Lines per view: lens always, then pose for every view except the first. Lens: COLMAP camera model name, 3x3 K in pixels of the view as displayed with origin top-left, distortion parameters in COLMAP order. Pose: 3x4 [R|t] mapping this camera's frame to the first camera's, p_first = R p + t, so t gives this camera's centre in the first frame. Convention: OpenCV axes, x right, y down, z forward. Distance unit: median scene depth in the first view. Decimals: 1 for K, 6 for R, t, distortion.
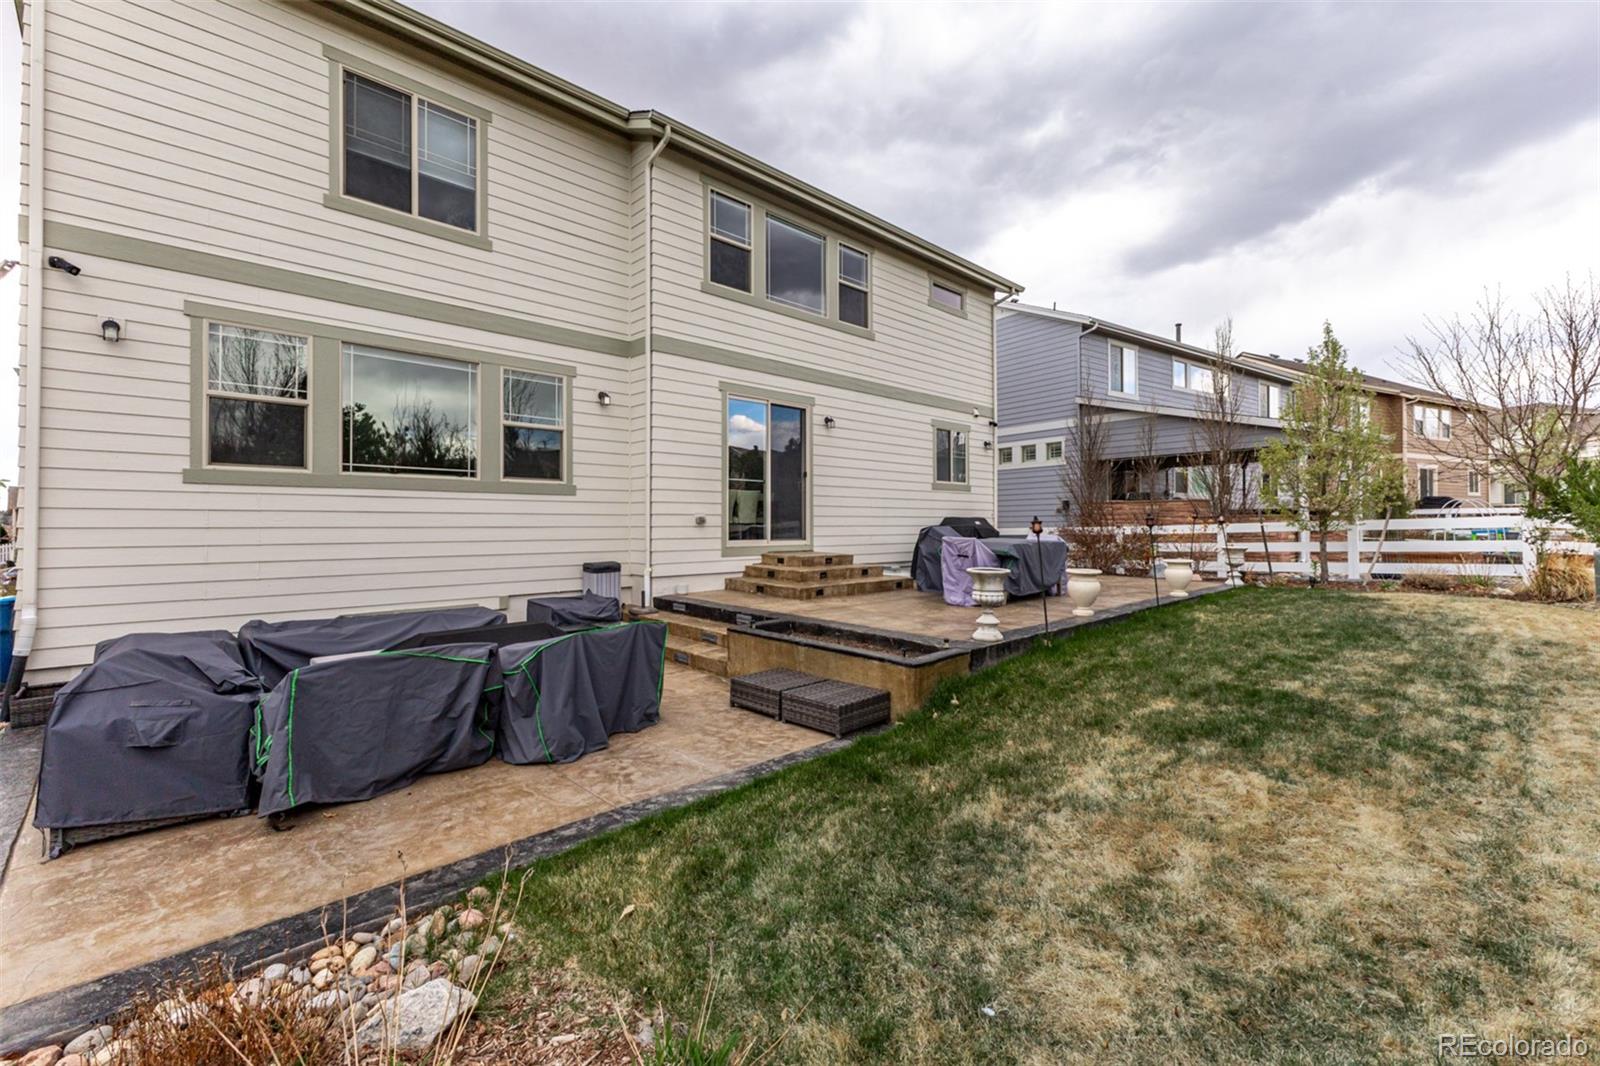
lens RADIAL K [[691.5, 0, 794.9], [0, 691.5, 520.1], [0, 0, 1]] dist [0.009332, -0.001692]
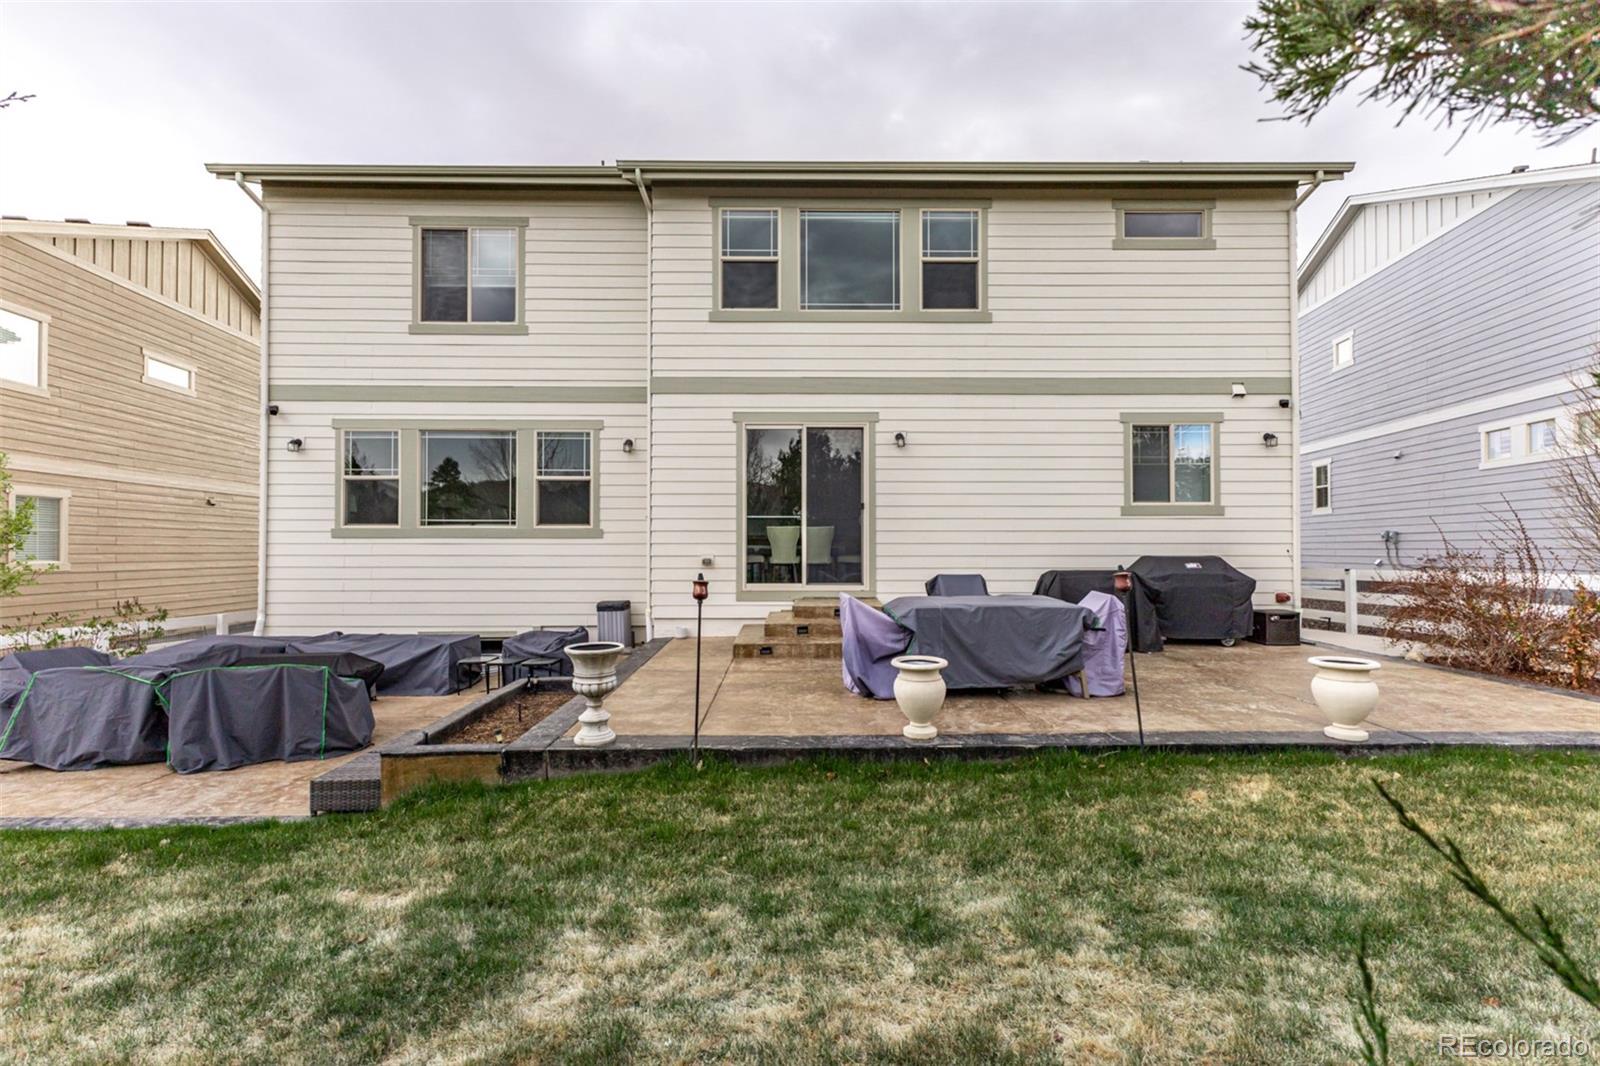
lens RADIAL K [[691.5, 0, 802.1], [0, 691.5, 537.5], [0, 0, 1]] dist [0.009332, -0.001692]
pose [[0.727399, -0.008633, -0.686161, 0.605803], [0.004009, 0.999957, -0.008331, -0.024475], [0.686203, 0.003309, 0.727402, 0.392457]]
